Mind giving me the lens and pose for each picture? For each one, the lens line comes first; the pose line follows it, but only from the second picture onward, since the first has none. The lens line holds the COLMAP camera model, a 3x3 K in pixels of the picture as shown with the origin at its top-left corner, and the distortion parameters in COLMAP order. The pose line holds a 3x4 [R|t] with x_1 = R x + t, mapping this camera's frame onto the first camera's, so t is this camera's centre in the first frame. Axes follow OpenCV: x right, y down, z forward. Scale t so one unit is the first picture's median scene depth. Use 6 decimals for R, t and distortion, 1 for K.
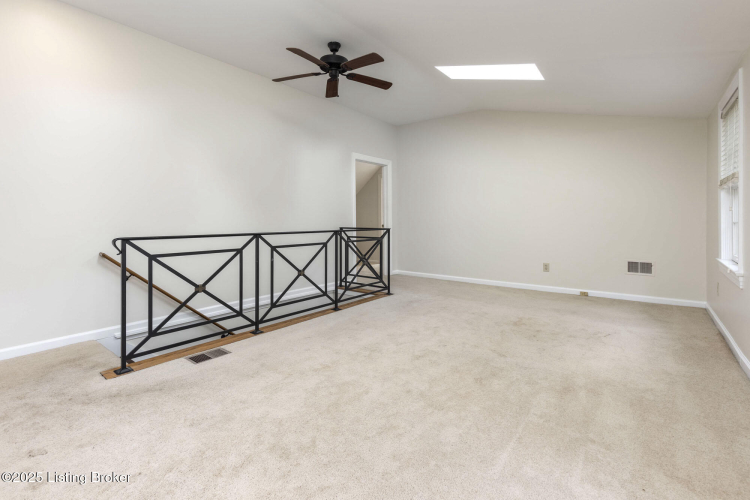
lens RADIAL K [[349.4, 0, 367.3], [0, 349.4, 230.3], [0, 0, 1]] dist [0.002064, 0.000183]
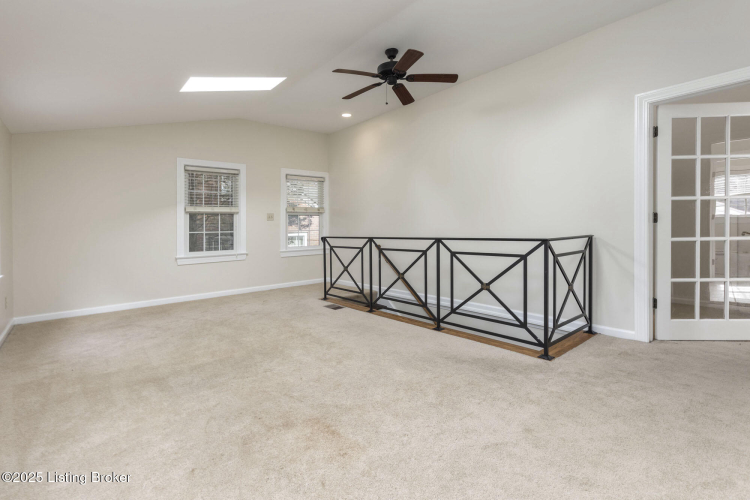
lens RADIAL K [[349.4, 0, 367.3], [0, 349.4, 230.3], [0, 0, 1]] dist [0.002064, 0.000183]
pose [[-0.208057, 0.010468, -0.978061, 0.780347], [-0.004506, 0.999922, 0.011661, -0.026833], [0.978106, 0.006833, -0.207994, 0.989444]]
